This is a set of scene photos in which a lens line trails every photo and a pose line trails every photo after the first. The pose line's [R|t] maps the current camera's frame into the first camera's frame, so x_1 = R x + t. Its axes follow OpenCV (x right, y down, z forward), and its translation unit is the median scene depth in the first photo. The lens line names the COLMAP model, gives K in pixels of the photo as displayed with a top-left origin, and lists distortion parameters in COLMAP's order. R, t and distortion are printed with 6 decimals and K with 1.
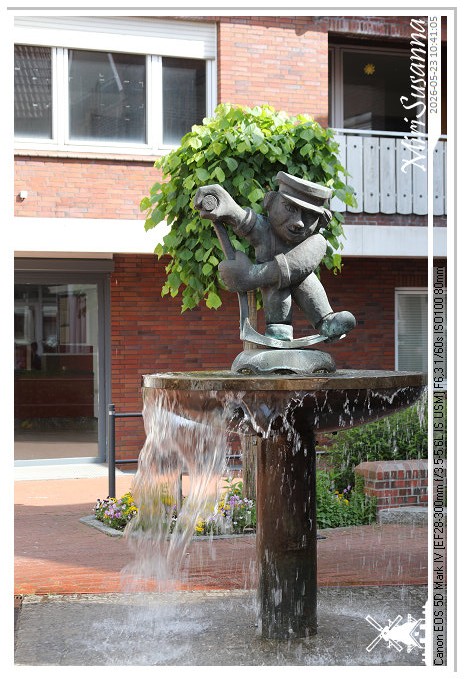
lens RADIAL K [[1487.7, 0, 238.2], [0, 1487.7, 345.9], [0, 0, 1]] dist [0.240715, 0.000000]
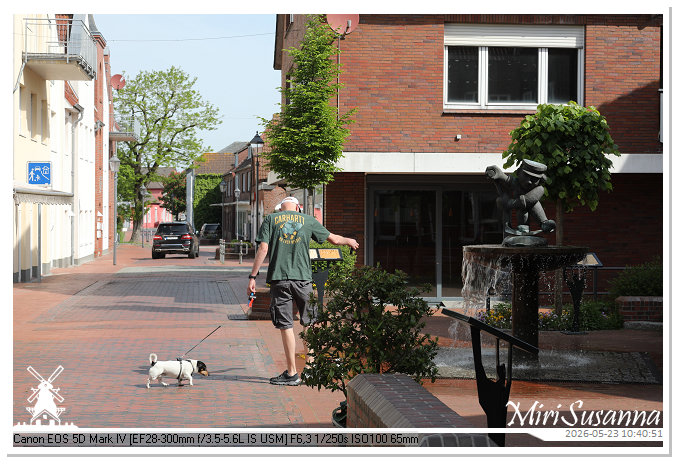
lens RADIAL K [[1313.1, 0, 339.5], [0, 1313.1, 231.6], [0, 0, 1]] dist [0.046650, 0.000000]
pose [[0.961712, 0.013135, -0.273745, 0.199730], [-0.011377, 0.999903, 0.008007, -0.011044], [0.273824, -0.004586, 0.961769, -0.665927]]
